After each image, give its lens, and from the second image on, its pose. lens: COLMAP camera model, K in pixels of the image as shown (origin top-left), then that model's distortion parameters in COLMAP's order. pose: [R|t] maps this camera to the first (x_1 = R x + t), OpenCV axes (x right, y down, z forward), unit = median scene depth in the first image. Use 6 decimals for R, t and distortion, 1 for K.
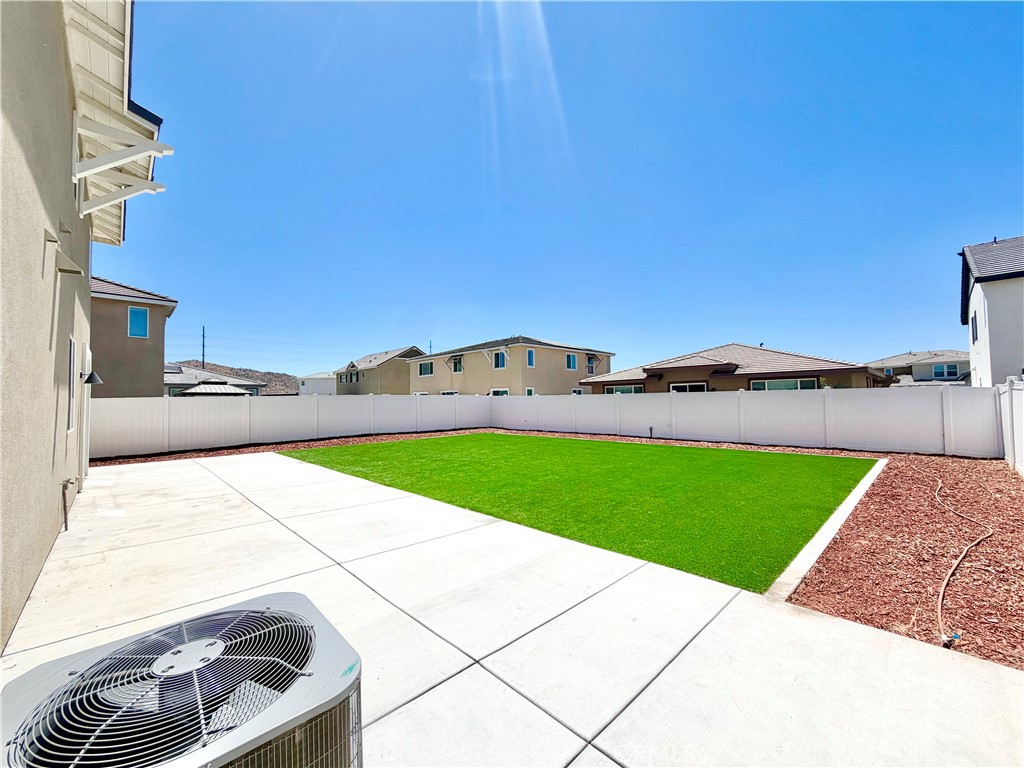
lens RADIAL K [[408.1, 0, 506.3], [0, 408.1, 387.6], [0, 0, 1]] dist [0.004030, 0.000271]
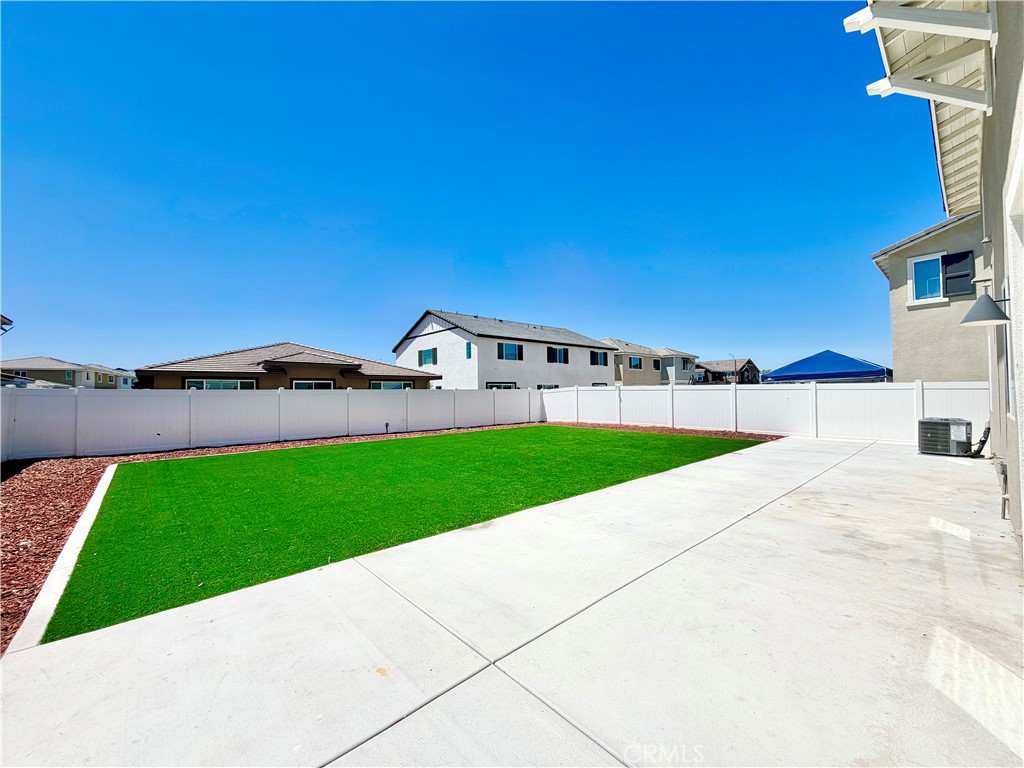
lens RADIAL K [[408.1, 0, 505.4], [0, 408.1, 380.2], [0, 0, 1]] dist [0.004030, 0.000271]
pose [[0.046902, 0.042744, 0.997985, -0.518246], [-0.018264, 0.998954, -0.041927, 0.021731], [-0.998733, -0.016261, 0.047634, 0.523044]]
